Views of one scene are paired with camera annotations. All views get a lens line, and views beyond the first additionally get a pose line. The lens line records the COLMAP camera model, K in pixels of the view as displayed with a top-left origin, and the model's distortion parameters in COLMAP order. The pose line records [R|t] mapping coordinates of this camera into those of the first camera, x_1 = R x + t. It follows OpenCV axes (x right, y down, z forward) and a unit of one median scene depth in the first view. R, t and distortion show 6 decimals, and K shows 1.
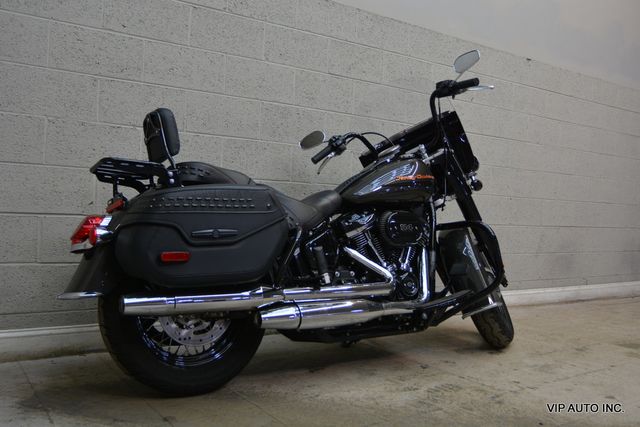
lens RADIAL K [[585.0, 0, 315.8], [0, 585.0, 208.6], [0, 0, 1]] dist [-0.026042, 0.000000]
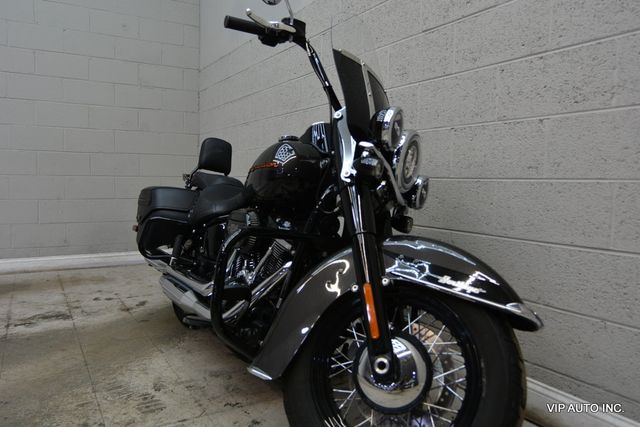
lens RADIAL K [[485.9, 0, 312.7], [0, 485.9, 208.5], [0, 0, 1]] dist [-0.026770, 0.024497]
pose [[-0.072390, 0.013353, -0.997287, 0.772175], [-0.024014, 0.999597, 0.015127, -0.009375], [0.997087, 0.025044, -0.072040, 1.059136]]
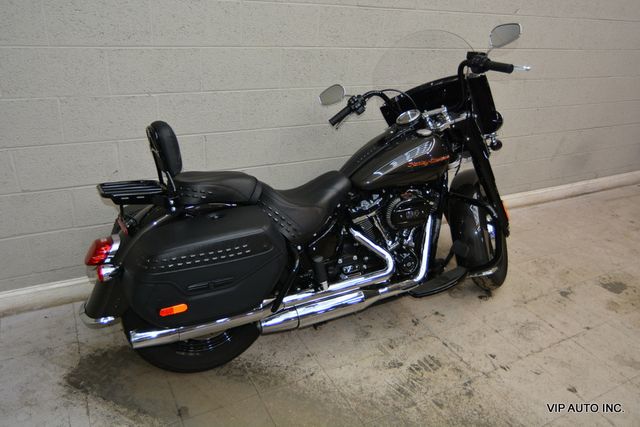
lens RADIAL K [[485.9, 0, 315.2], [0, 485.9, 208.4], [0, 0, 1]] dist [-0.026770, 0.024497]
pose [[0.993719, 0.070464, -0.086928, 0.053153], [-0.028162, 0.909313, 0.415158, -0.297747], [0.108298, -0.410102, 0.905587, 0.191468]]
